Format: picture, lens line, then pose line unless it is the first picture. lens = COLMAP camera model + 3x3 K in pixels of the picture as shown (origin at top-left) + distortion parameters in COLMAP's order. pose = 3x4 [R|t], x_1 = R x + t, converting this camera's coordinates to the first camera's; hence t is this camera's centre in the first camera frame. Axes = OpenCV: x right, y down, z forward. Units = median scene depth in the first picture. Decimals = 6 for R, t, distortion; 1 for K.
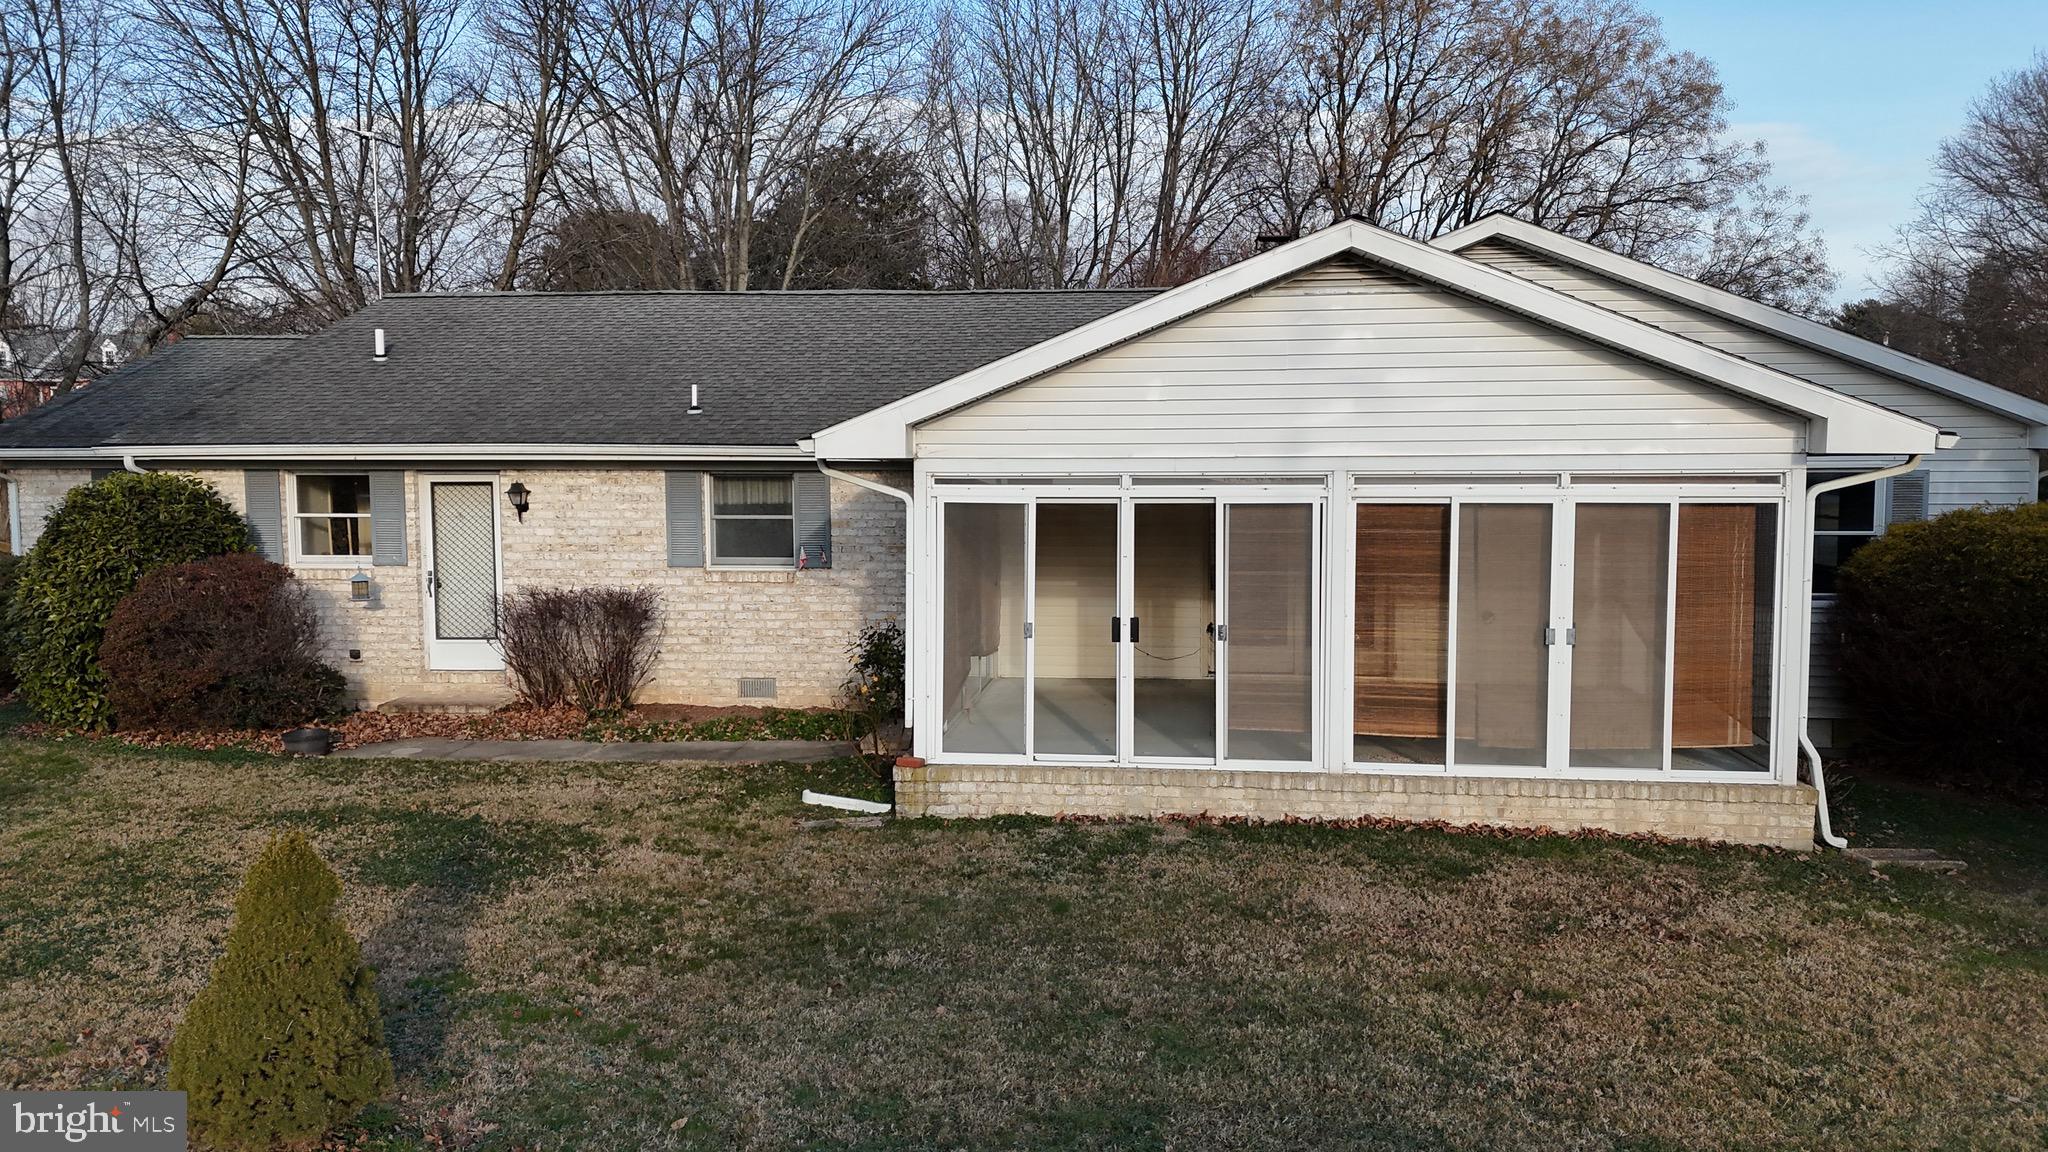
lens RADIAL K [[1522.4, 0, 1024.0], [0, 1522.4, 576.0], [0, 0, 1]] dist [0.003682, 0.000684]
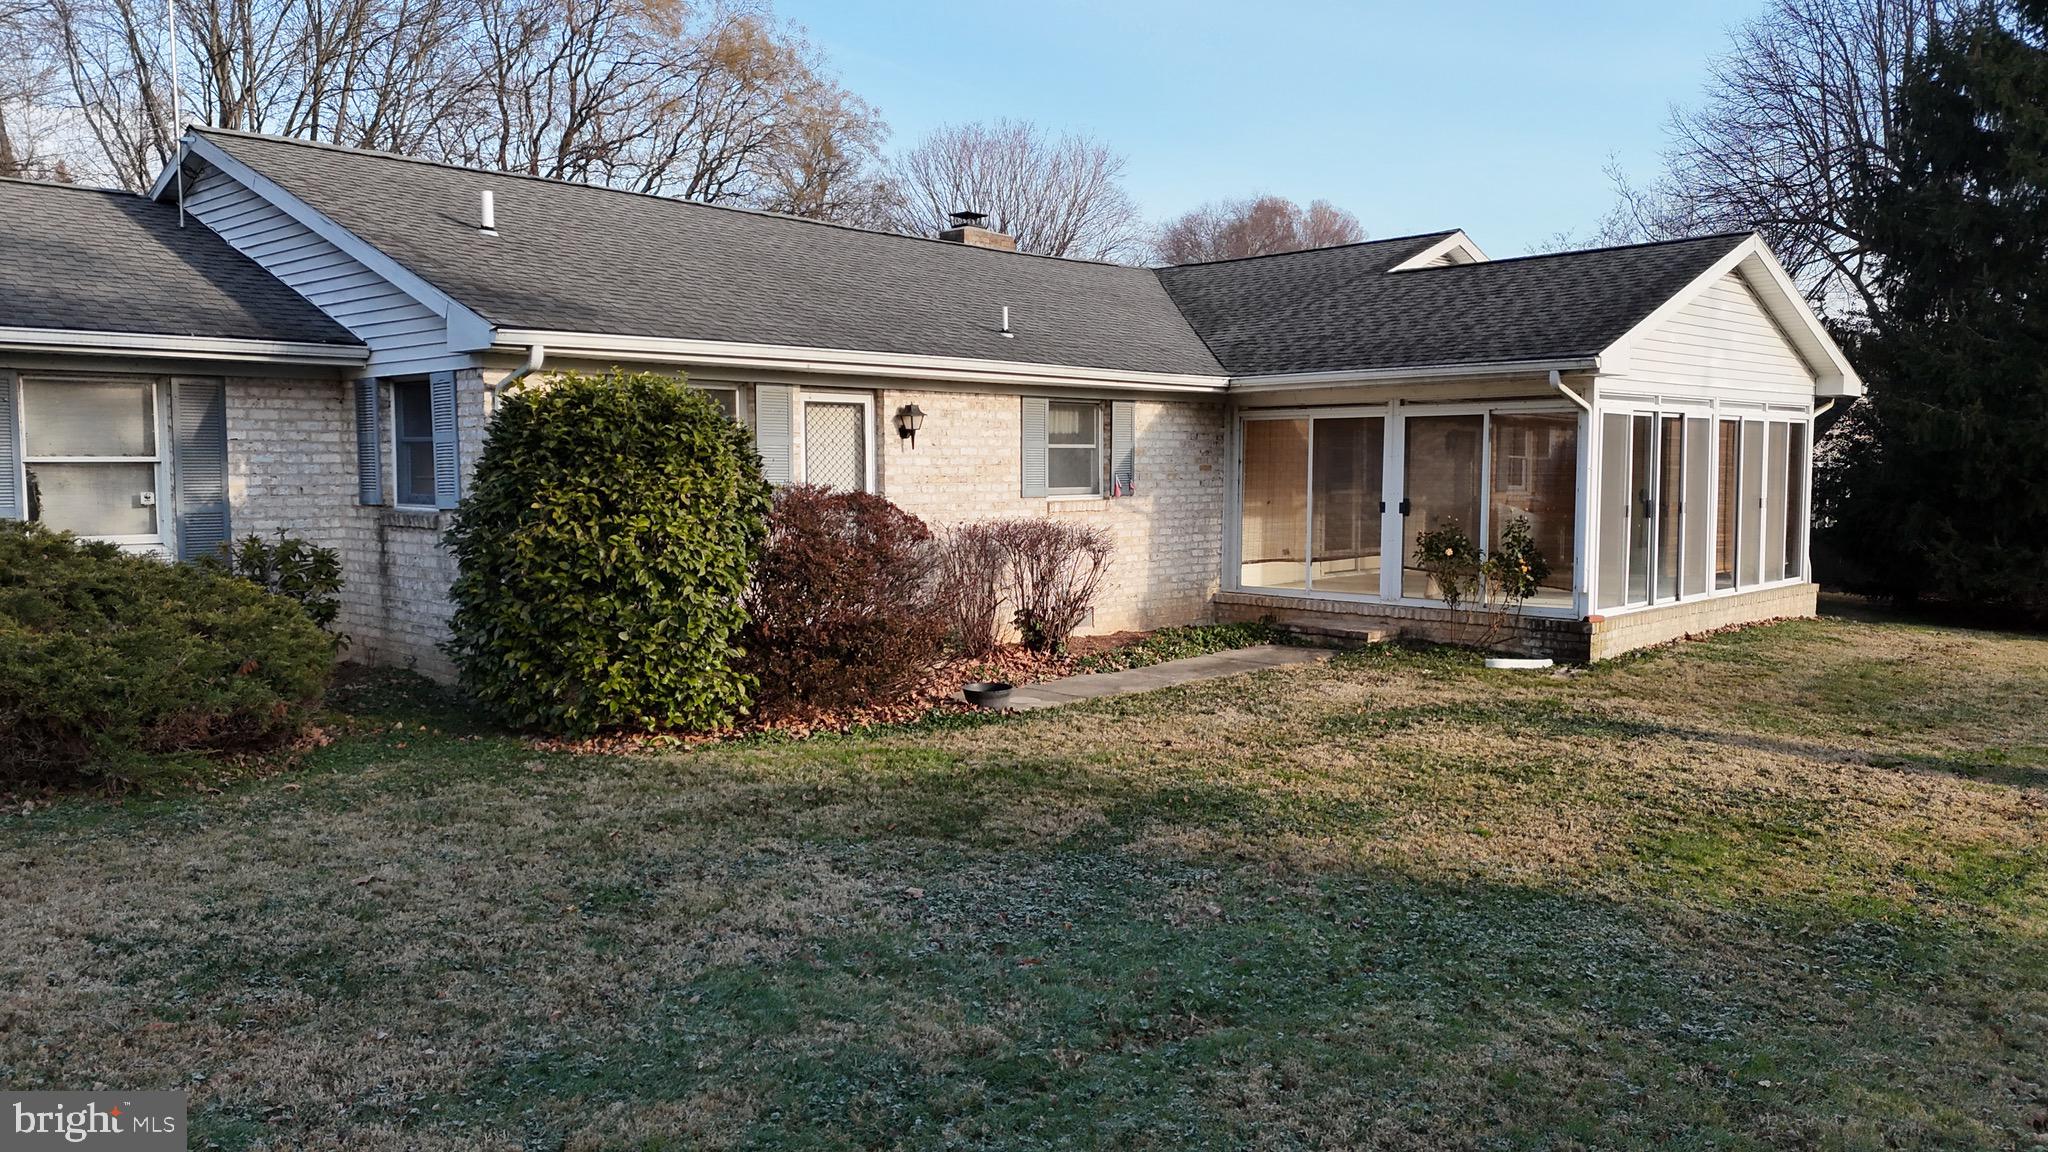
lens RADIAL K [[1522.4, 0, 1024.0], [0, 1522.4, 576.0], [0, 0, 1]] dist [0.003682, 0.000684]
pose [[0.602401, -0.060018, 0.795934, -0.987826], [0.055602, 0.997902, 0.033165, 0.011059], [-0.796255, 0.024277, 0.604474, 0.427791]]
